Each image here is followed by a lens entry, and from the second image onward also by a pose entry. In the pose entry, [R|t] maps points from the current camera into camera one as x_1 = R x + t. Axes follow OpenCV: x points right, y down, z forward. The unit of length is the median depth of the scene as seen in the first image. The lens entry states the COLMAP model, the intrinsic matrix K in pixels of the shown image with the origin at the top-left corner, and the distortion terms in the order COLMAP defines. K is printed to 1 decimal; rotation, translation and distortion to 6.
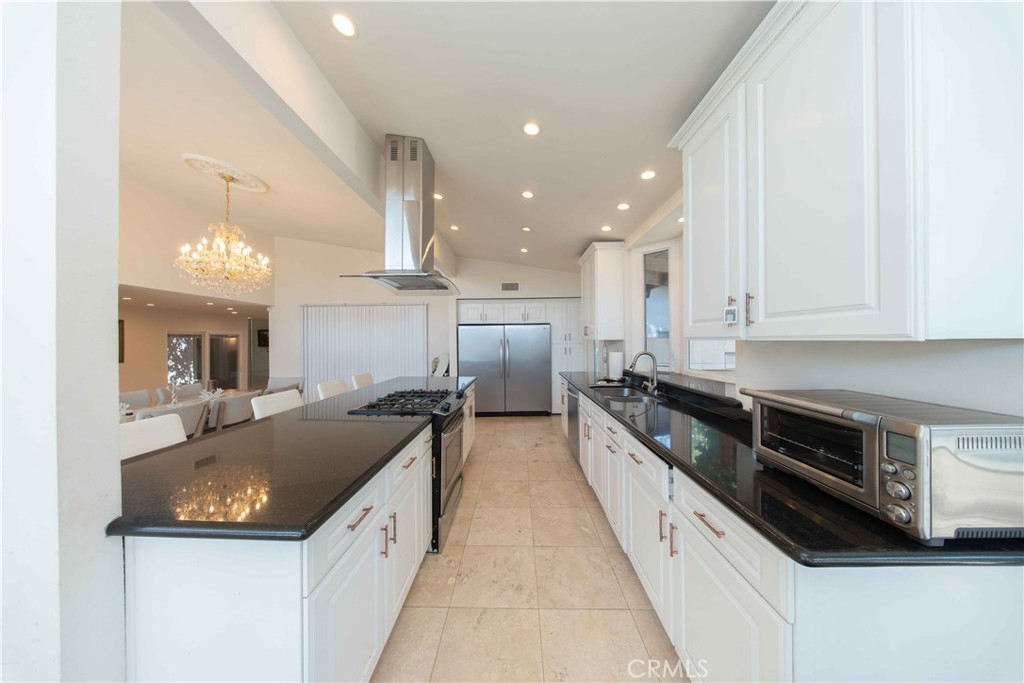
lens RADIAL K [[298.4, 0, 509.7], [0, 298.4, 340.8], [0, 0, 1]] dist [0.008585, -0.004219]
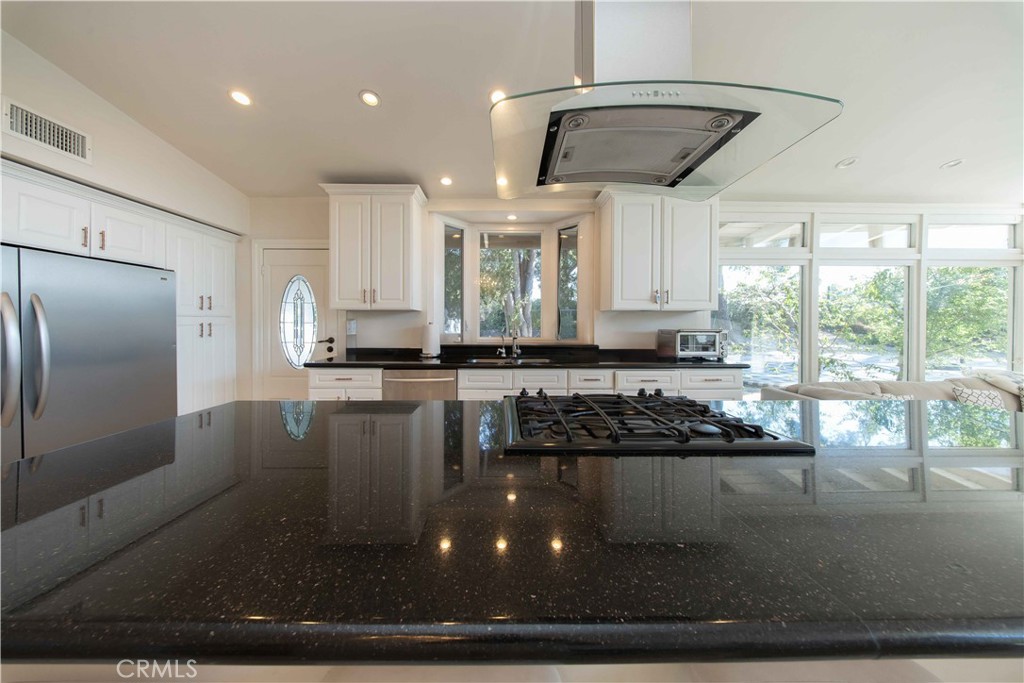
lens RADIAL K [[305.2, 0, 506.9], [0, 305.2, 326.1], [0, 0, 1]] dist [-0.001041, -0.000085]
pose [[-0.035605, -0.001536, 0.999365, -0.412482], [-0.001316, 0.999998, 0.001491, 0.031647], [-0.999365, -0.001262, -0.035607, 0.623991]]
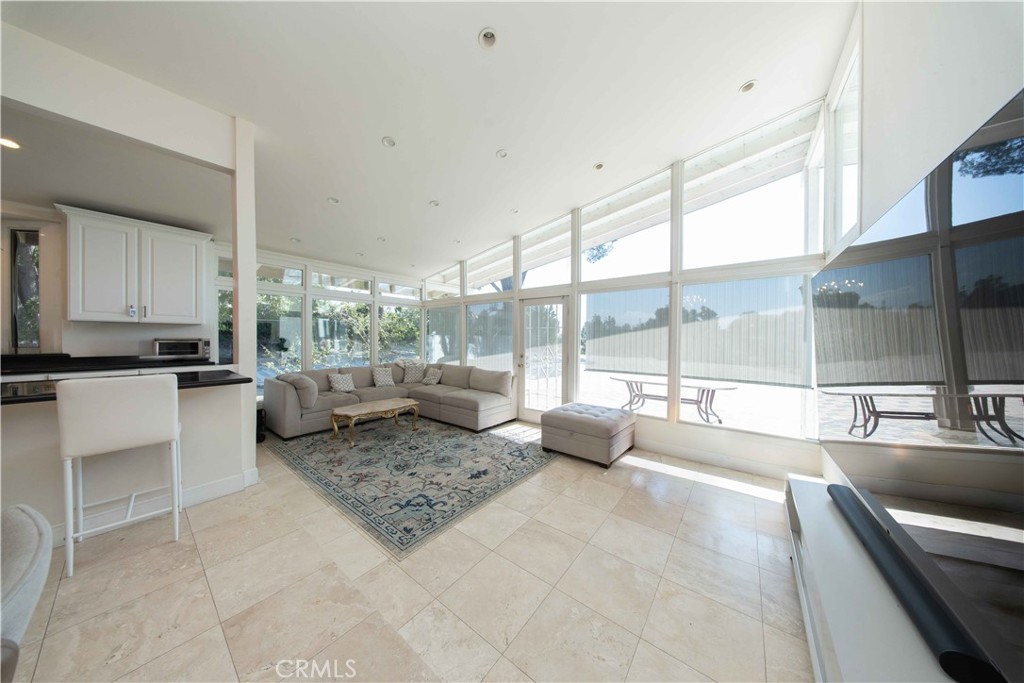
lens RADIAL K [[298.4, 0, 509.7], [0, 298.4, 340.8], [0, 0, 1]] dist [0.008585, -0.004219]
pose [[-0.801990, -0.007151, 0.597294, -0.997677], [-0.003622, 0.999968, 0.007109, 0.037336], [-0.597326, 0.003537, -0.801991, 0.324733]]
